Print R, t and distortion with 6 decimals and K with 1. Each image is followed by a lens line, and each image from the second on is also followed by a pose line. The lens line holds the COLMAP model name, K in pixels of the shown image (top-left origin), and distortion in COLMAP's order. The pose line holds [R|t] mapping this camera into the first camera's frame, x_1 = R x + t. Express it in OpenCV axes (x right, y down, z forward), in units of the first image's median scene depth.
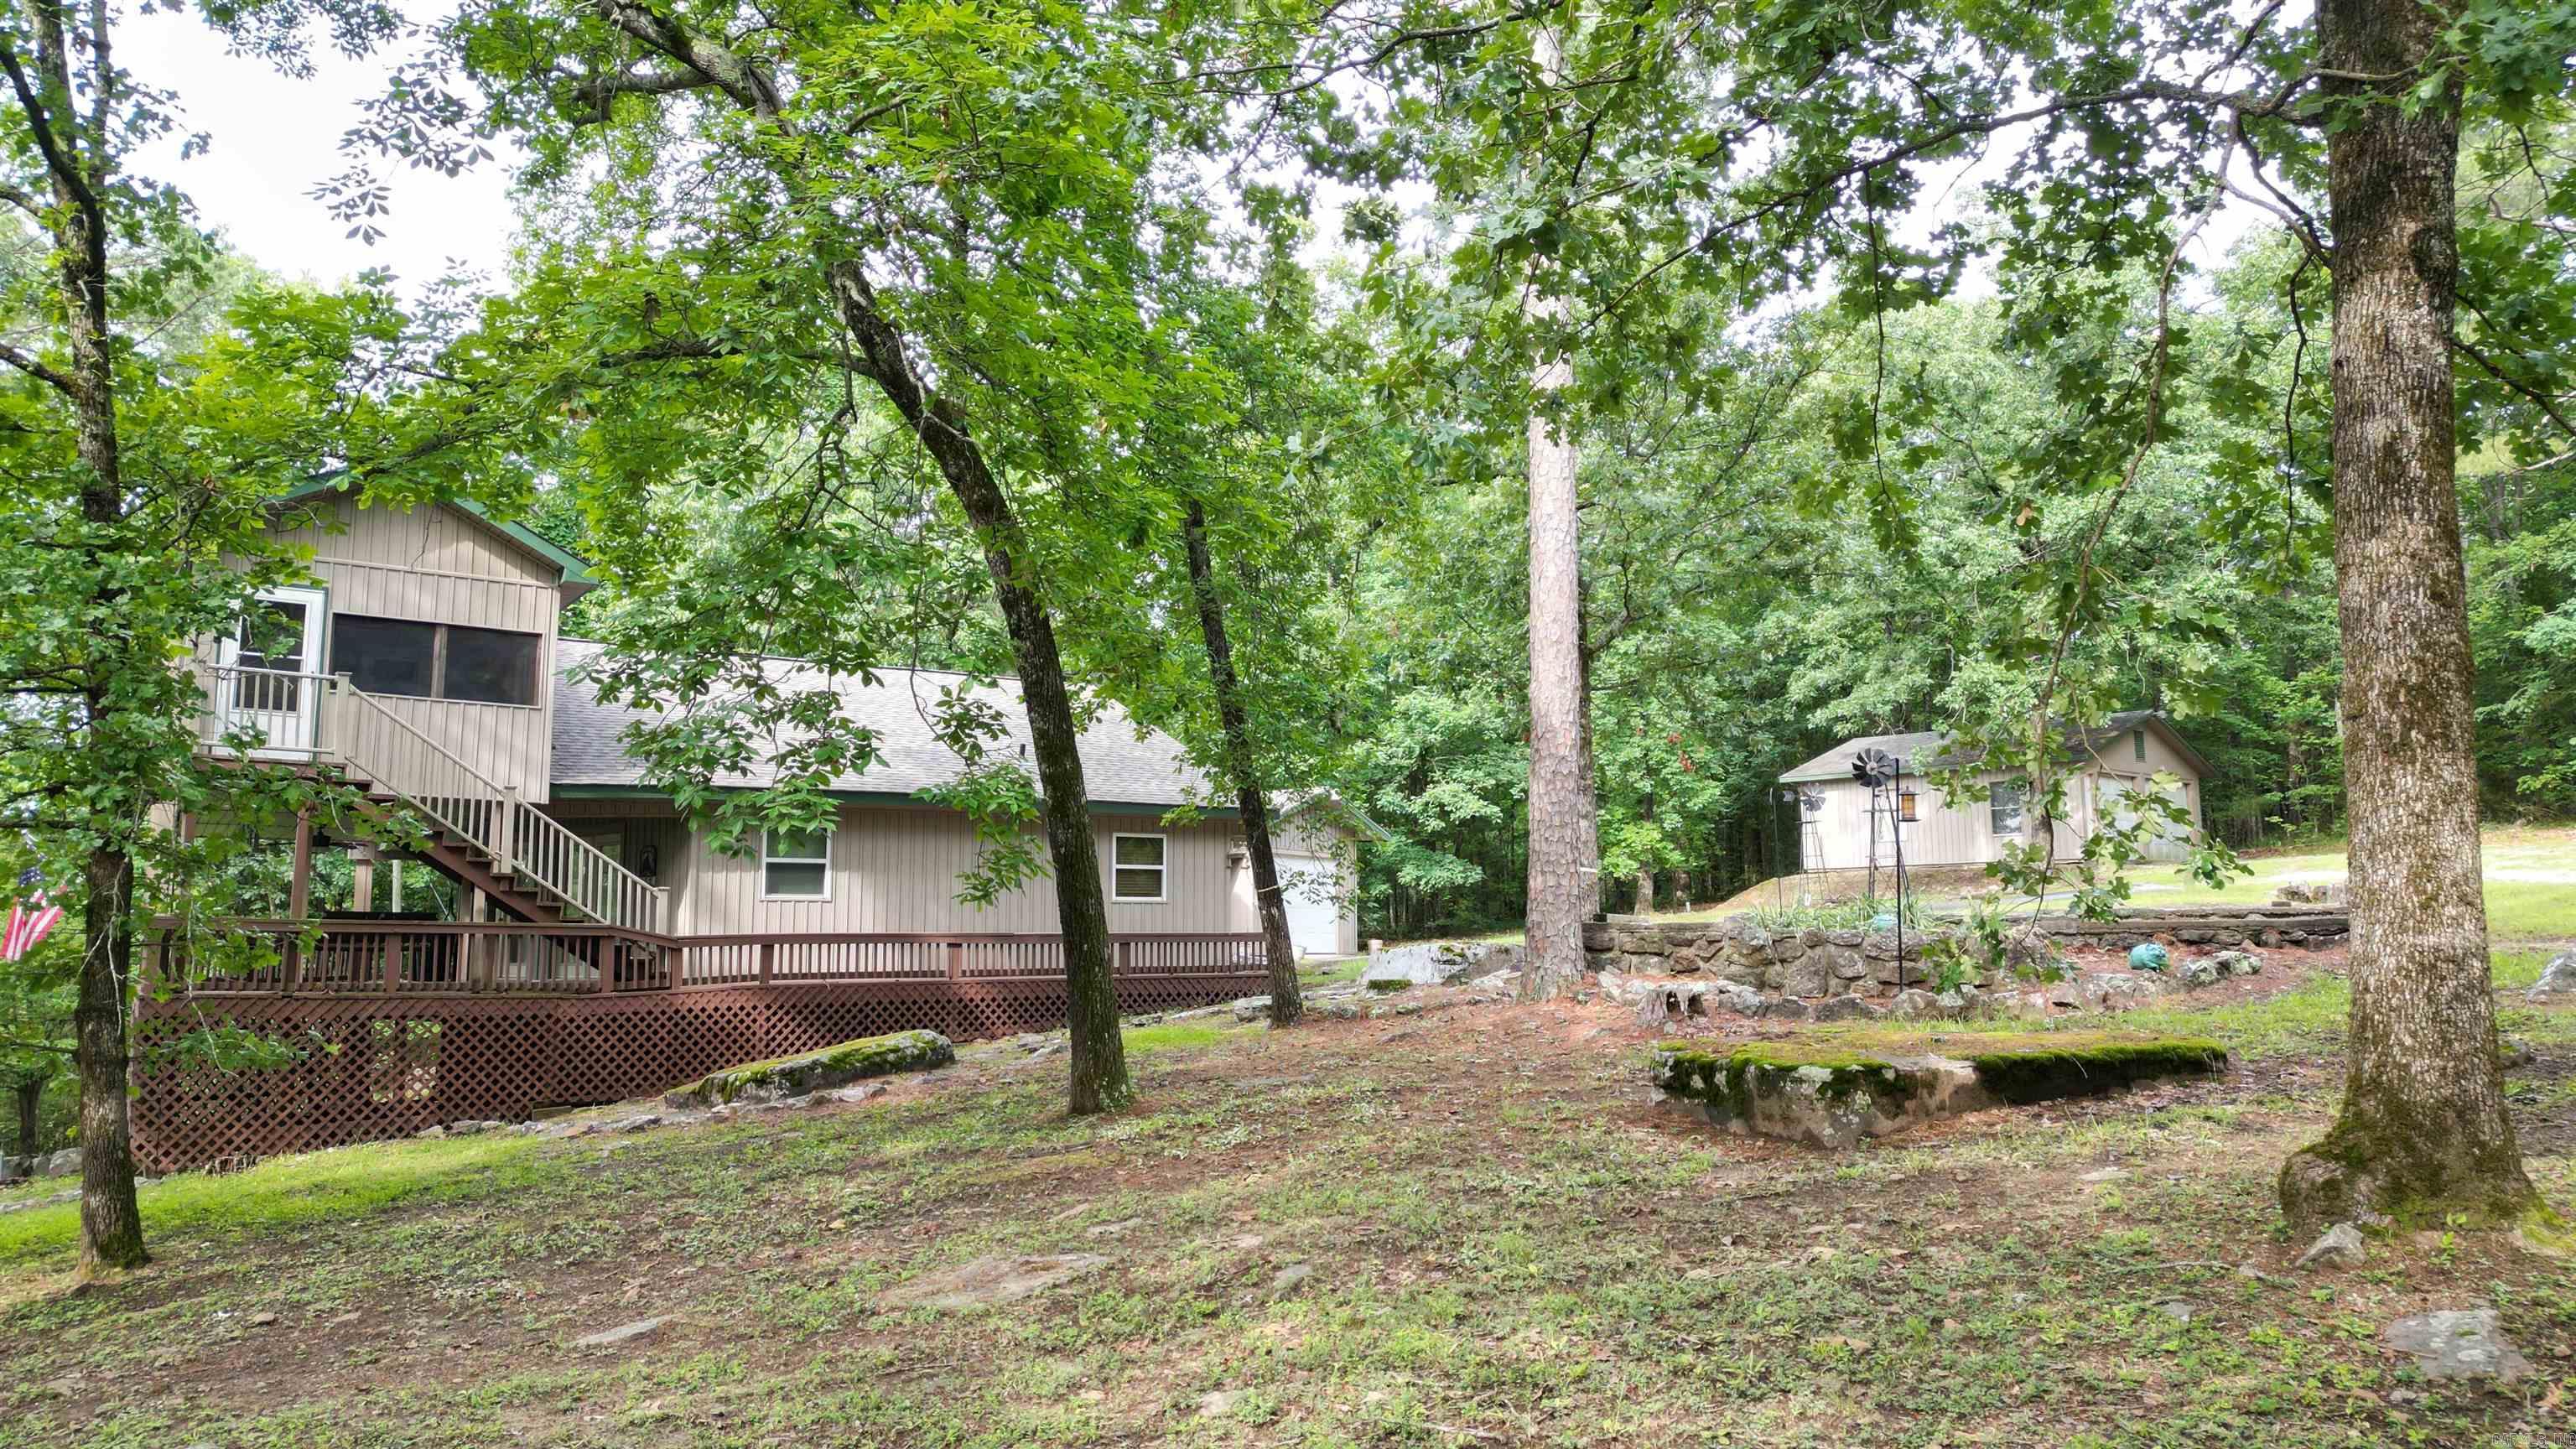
lens RADIAL K [[1808.9, 0, 1288.0], [0, 1808.9, 724.5], [0, 0, 1]] dist [0.097123, -0.113367]
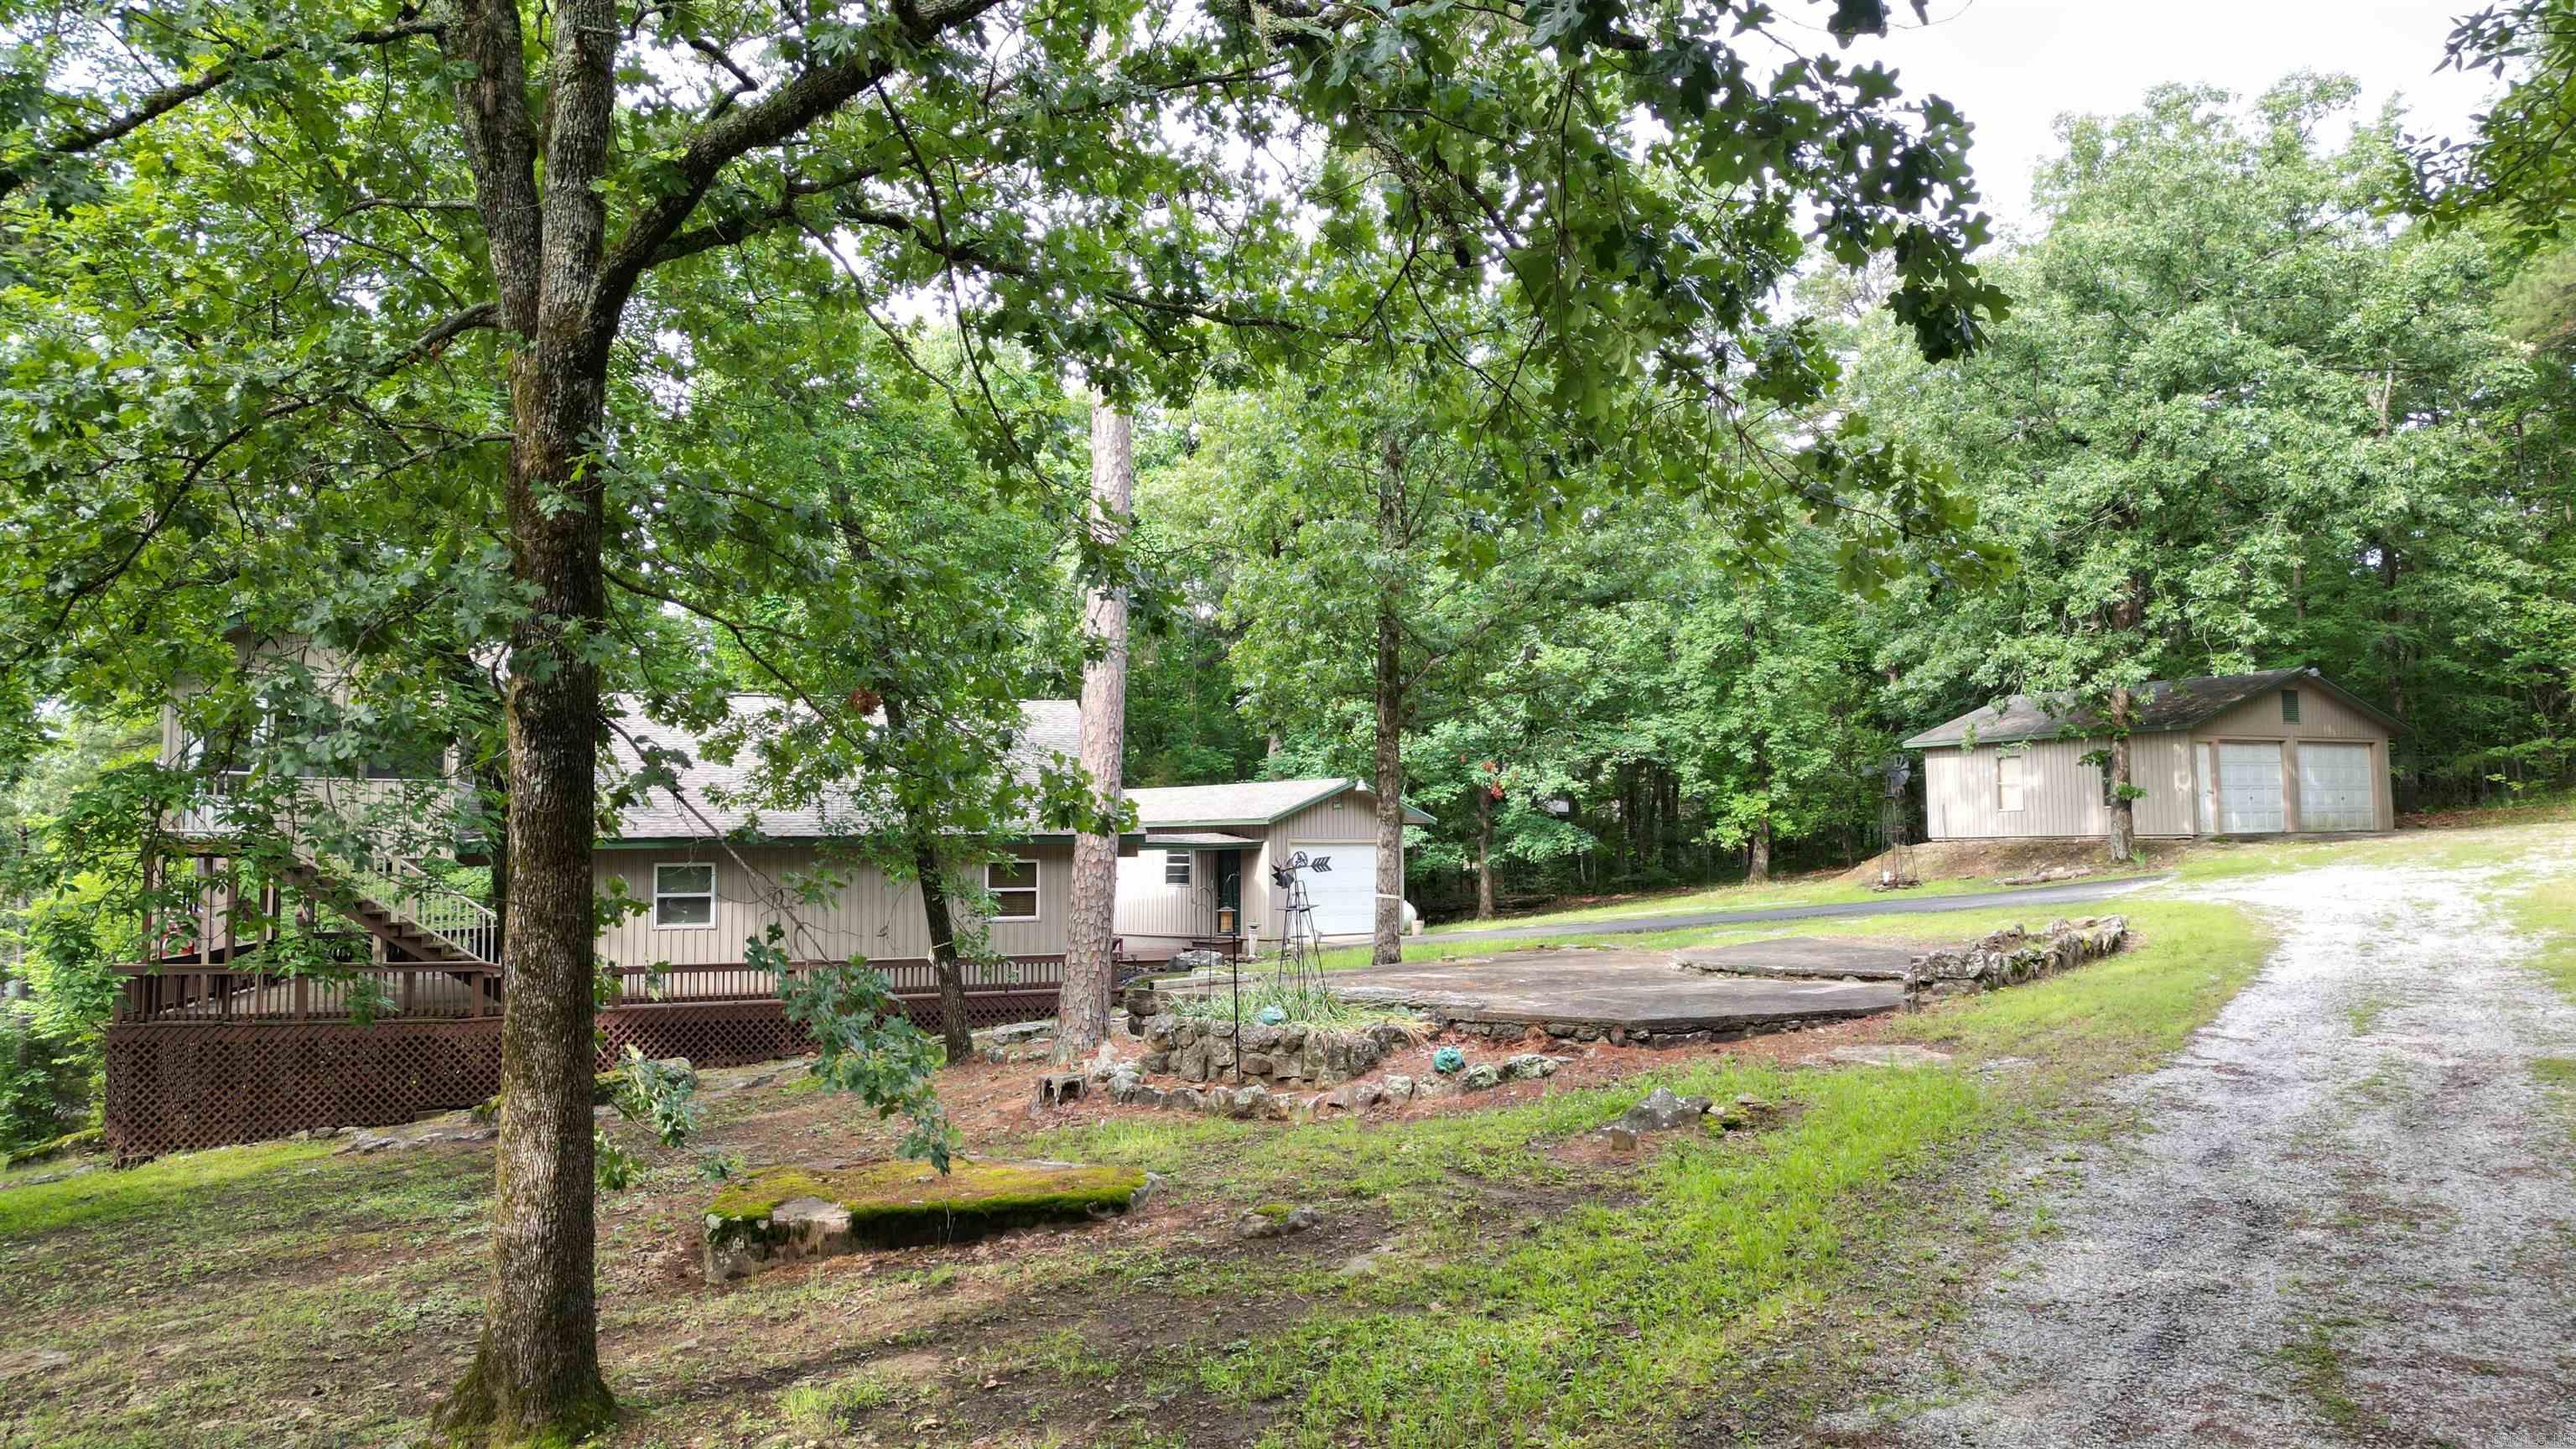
lens RADIAL K [[1808.9, 0, 1288.0], [0, 1808.9, 724.5], [0, 0, 1]] dist [0.097123, -0.113367]
pose [[0.963560, -0.020476, -0.266707, 0.380575], [0.035426, 0.998052, 0.051363, -0.073982], [0.265135, -0.058939, 0.962408, -0.027315]]
